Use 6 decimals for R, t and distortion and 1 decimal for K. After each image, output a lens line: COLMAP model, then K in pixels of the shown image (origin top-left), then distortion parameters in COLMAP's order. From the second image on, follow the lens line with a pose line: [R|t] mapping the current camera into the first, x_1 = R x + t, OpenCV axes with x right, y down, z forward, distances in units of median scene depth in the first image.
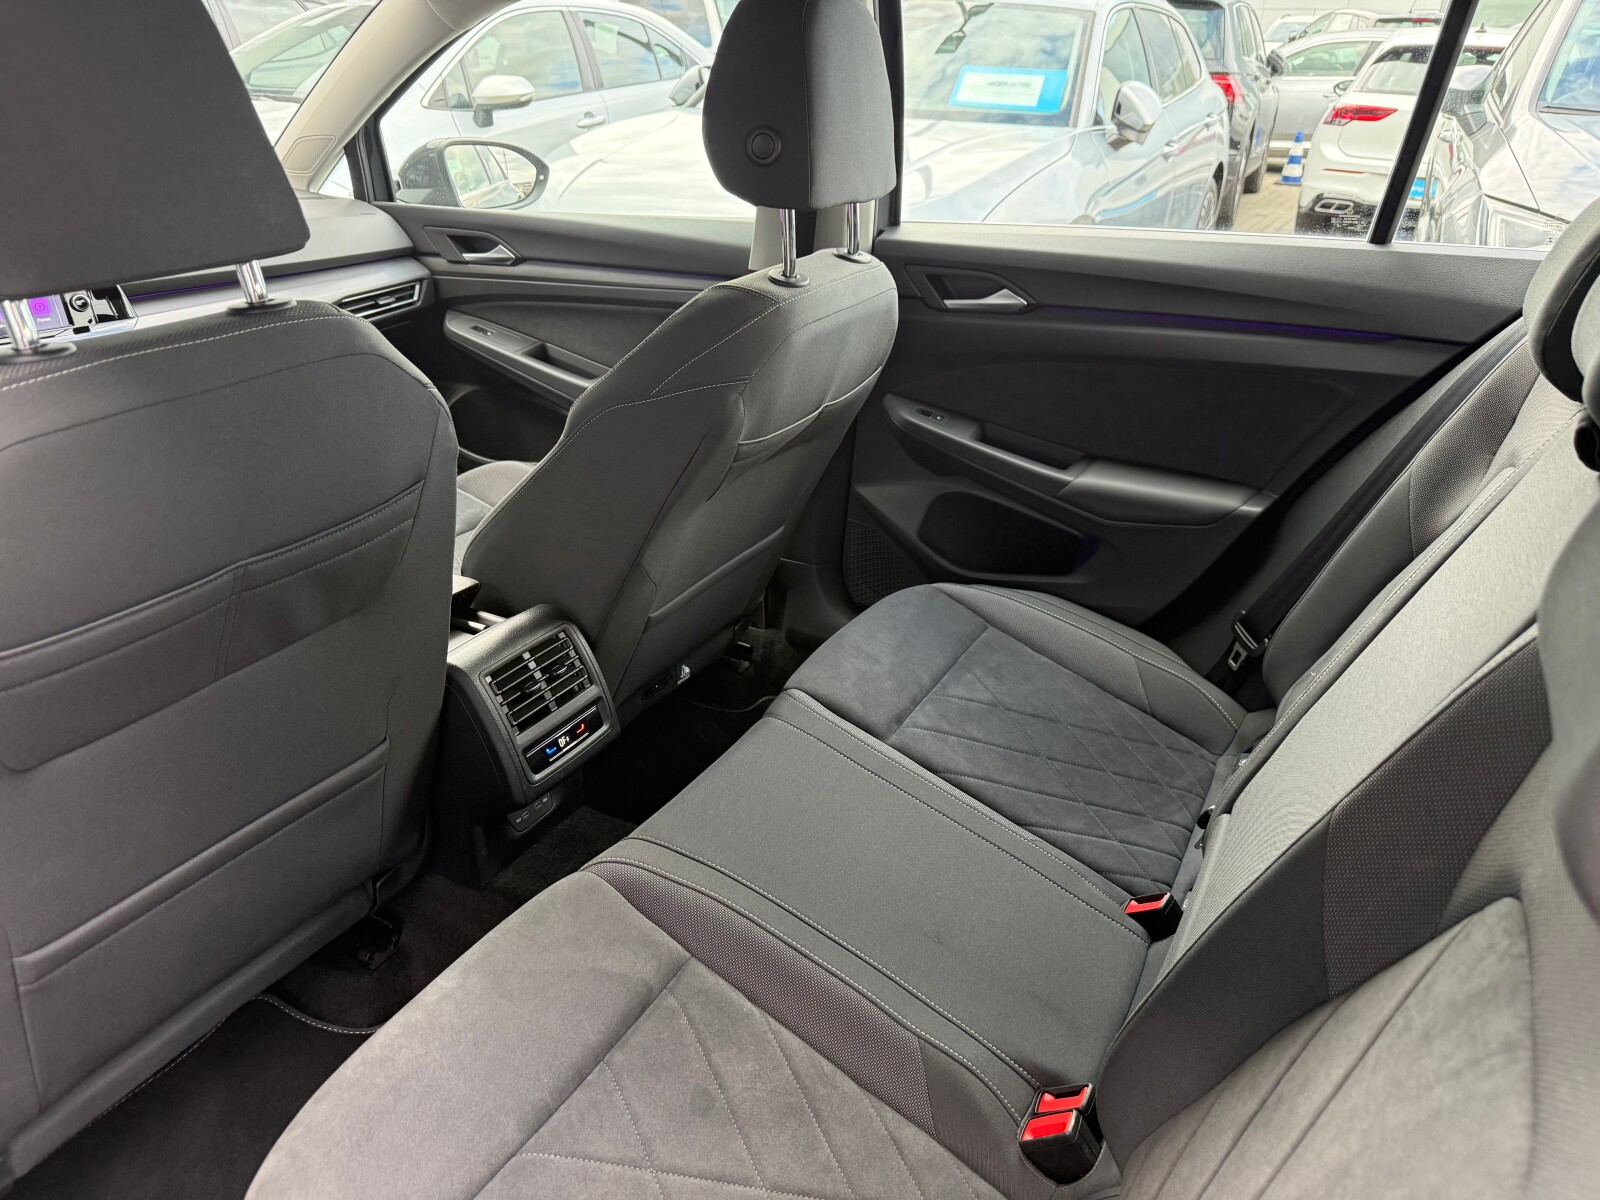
lens RADIAL K [[1118.8, 0, 812.3], [0, 1118.8, 602.6], [0, 0, 1]] dist [0.137357, -0.222314]
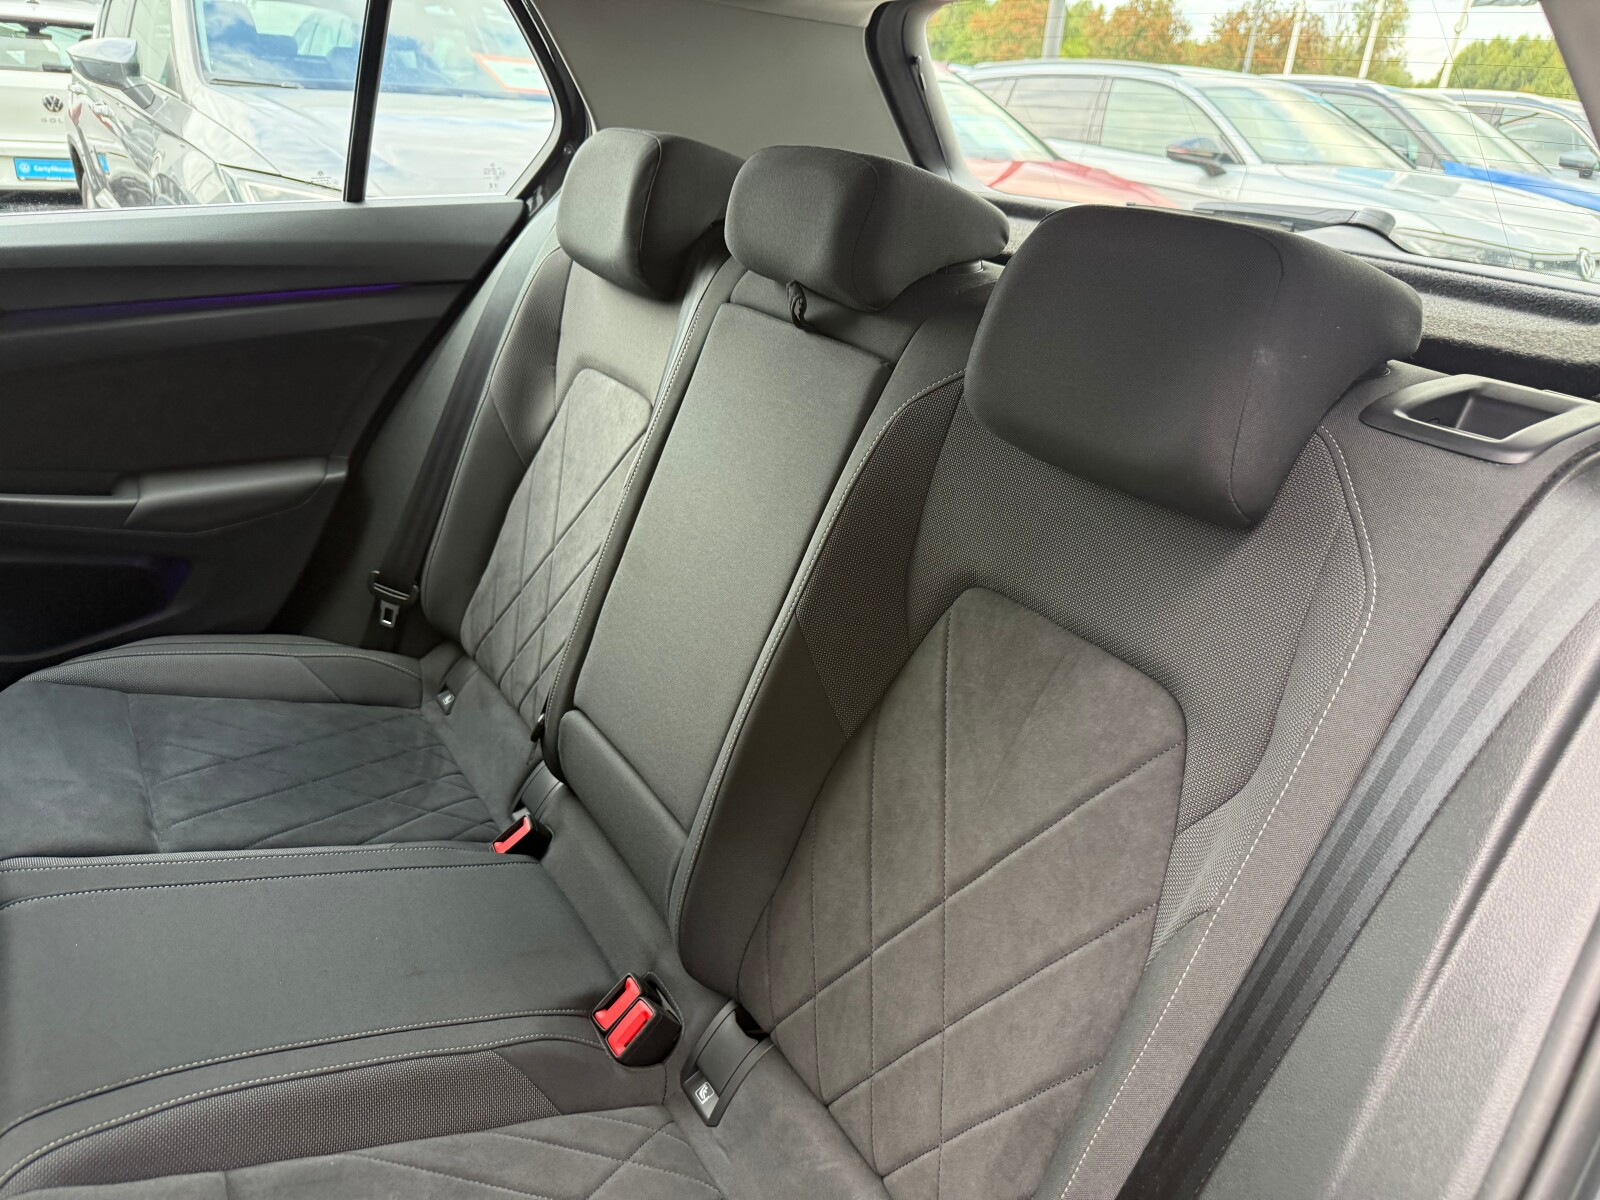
lens RADIAL K [[1125.7, 0, 791.8], [0, 1125.7, 615.6], [0, 0, 1]] dist [0.106397, -0.153524]
pose [[0.484912, -0.369877, 0.792497, -0.265349], [0.349652, 0.912583, 0.211979, -0.041990], [-0.801625, 0.174307, 0.571851, 0.120859]]
